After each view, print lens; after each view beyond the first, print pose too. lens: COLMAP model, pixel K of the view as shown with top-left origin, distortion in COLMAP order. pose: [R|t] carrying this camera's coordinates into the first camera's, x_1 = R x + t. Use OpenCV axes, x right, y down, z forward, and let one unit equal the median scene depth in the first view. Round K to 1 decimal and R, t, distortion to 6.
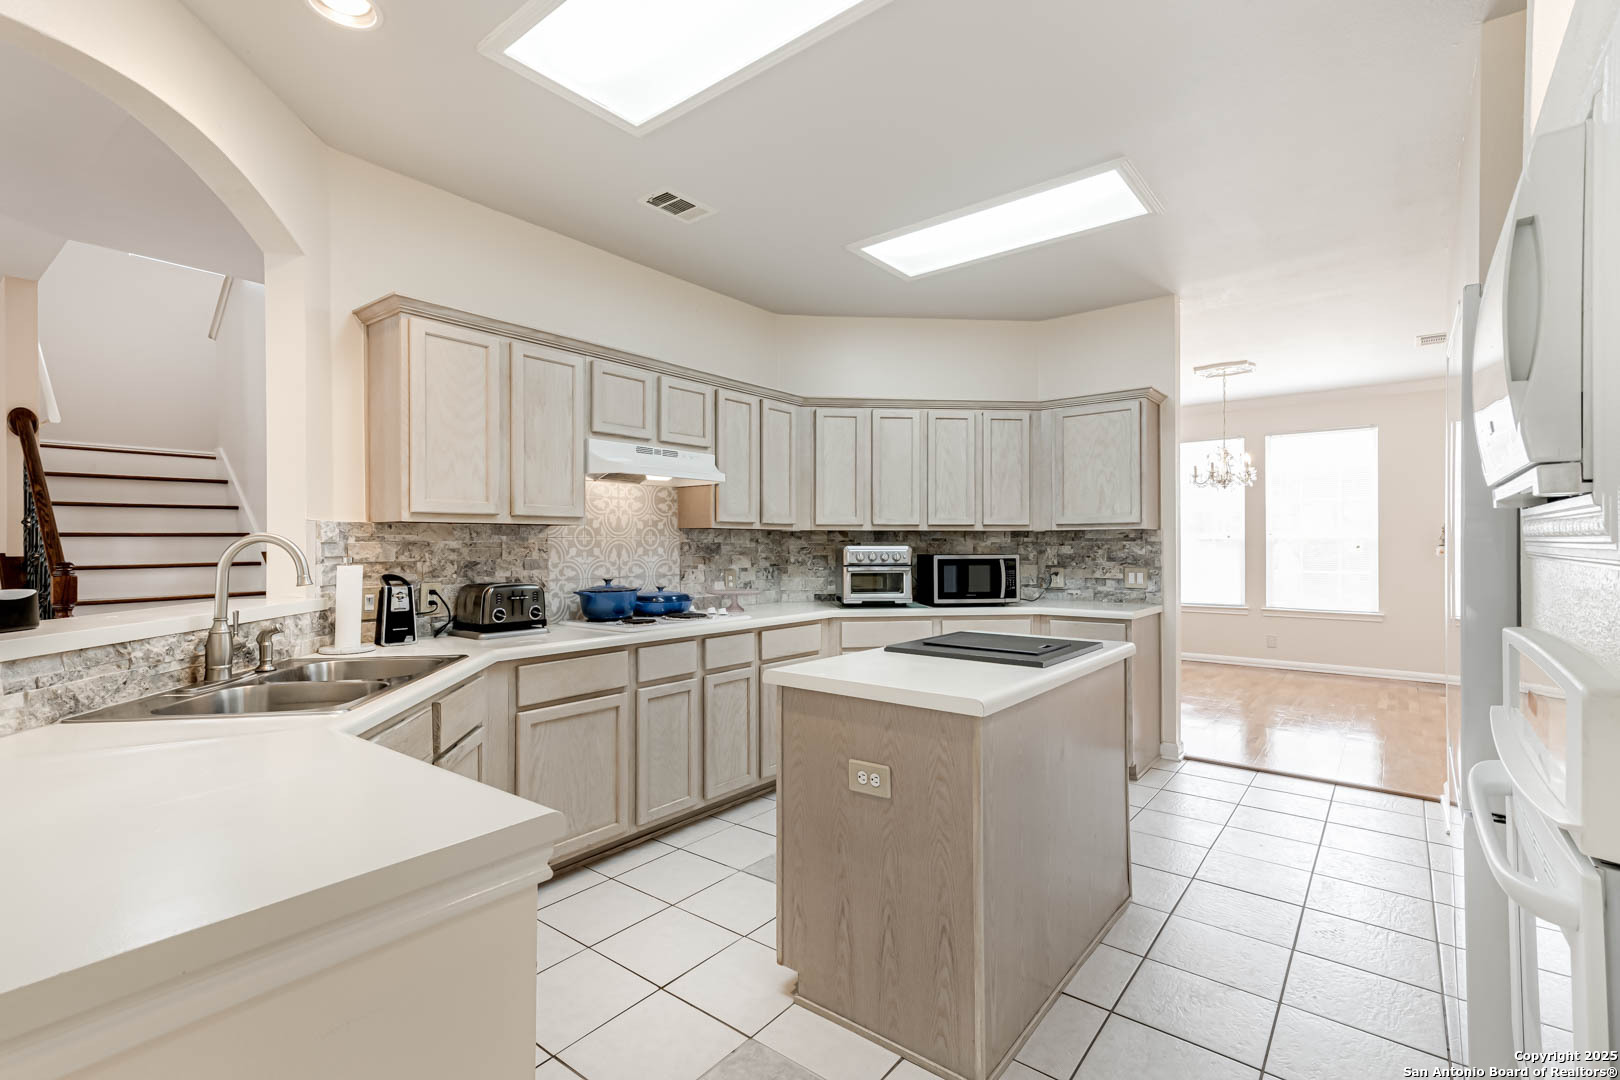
lens RADIAL K [[736.0, 0, 819.5], [0, 736.0, 538.3], [0, 0, 1]] dist [0.018811, -0.000752]
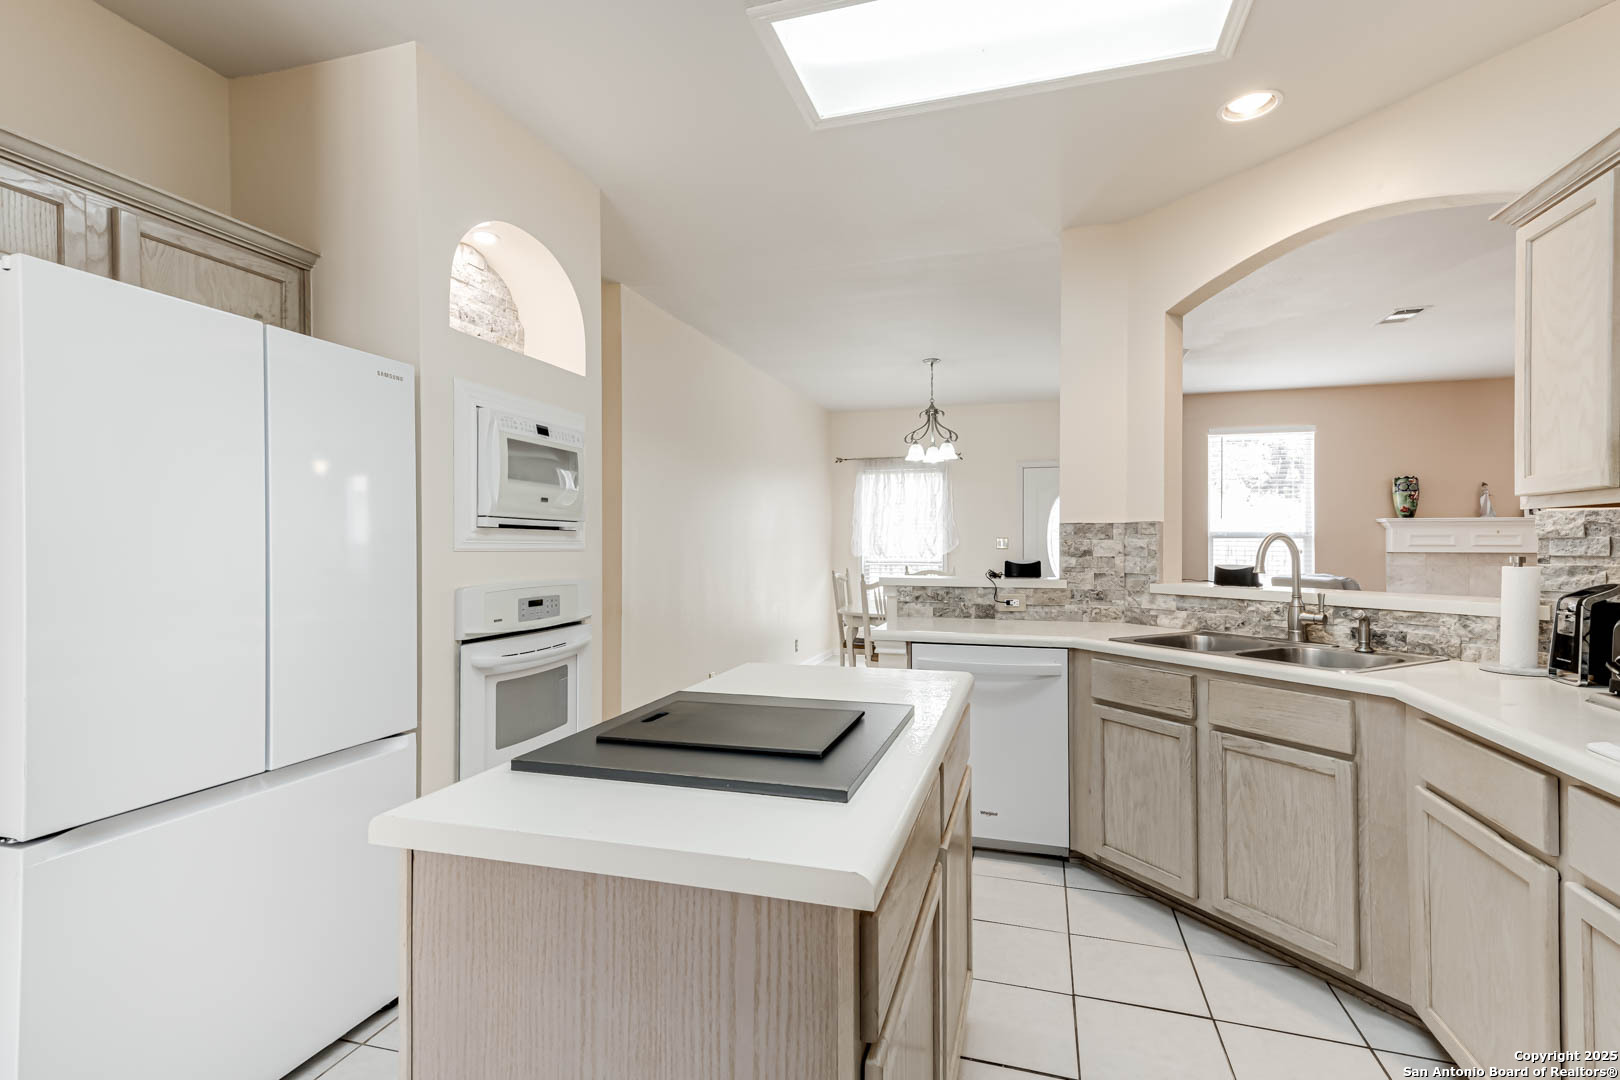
lens RADIAL K [[736.0, 0, 814.8], [0, 736.0, 544.7], [0, 0, 1]] dist [0.018811, -0.000752]
pose [[-0.935417, 0.002955, -0.353535, 0.226174], [0.004735, 0.999980, -0.004170, 0.007620], [0.353516, -0.005575, -0.935412, 0.901449]]
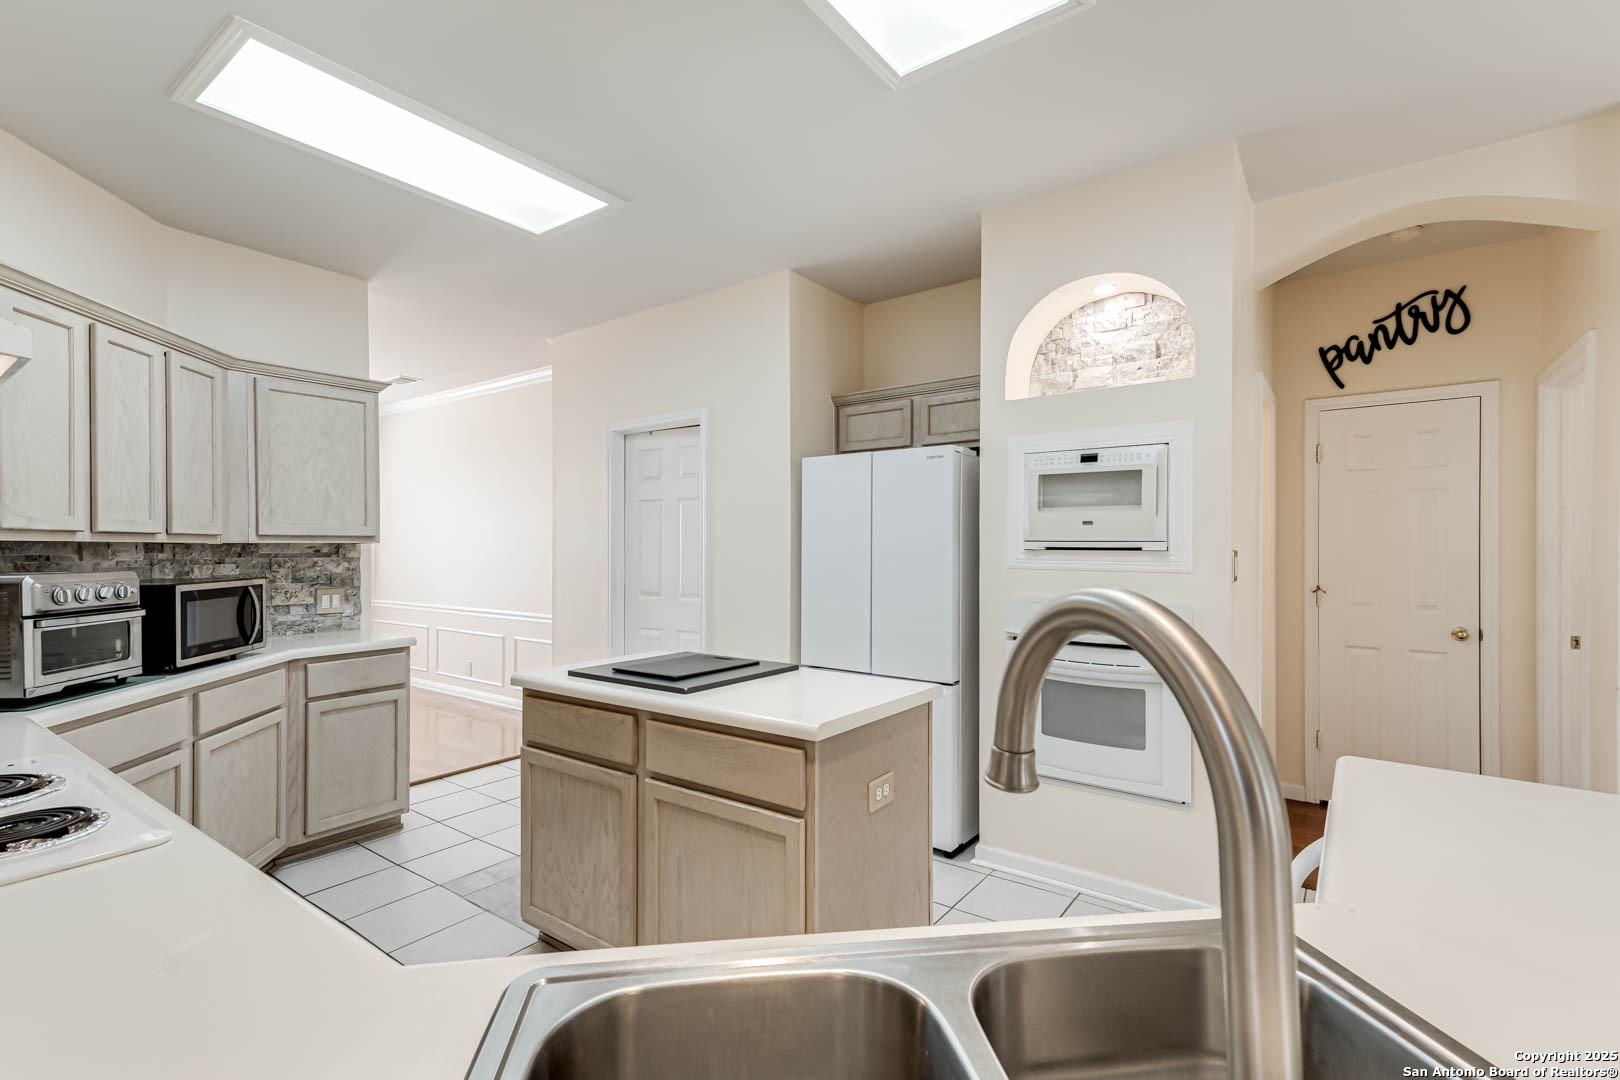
lens RADIAL K [[736.0, 0, 794.5], [0, 736.0, 542.7], [0, 0, 1]] dist [0.018811, -0.000752]
pose [[-0.017188, 0.008137, 0.999819, -0.441450], [-0.005893, 0.999949, -0.008239, -0.009021], [-0.999835, -0.006033, -0.017139, 0.513404]]
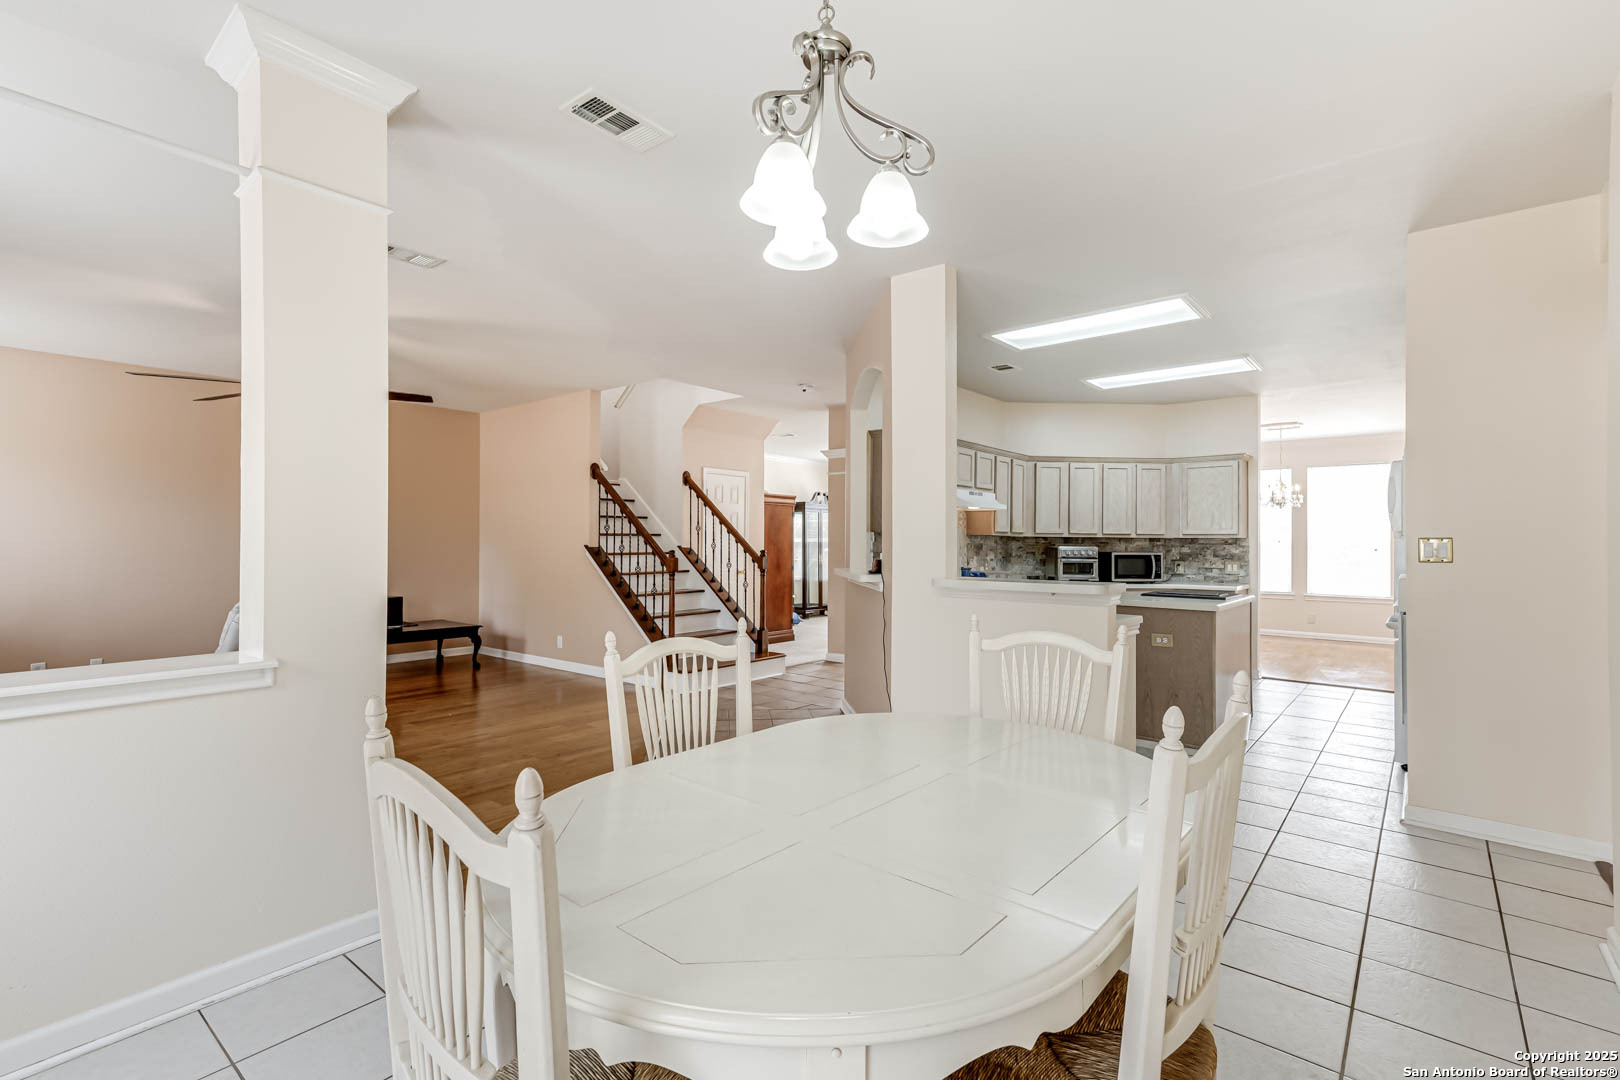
lens RADIAL K [[736.0, 0, 820.7], [0, 736.0, 533.3], [0, 0, 1]] dist [0.018811, -0.000752]
pose [[0.999666, 0.010116, -0.023793, -0.464713], [-0.010187, 0.999944, -0.002859, -0.008707], [0.023762, 0.003100, 0.999713, -0.690237]]
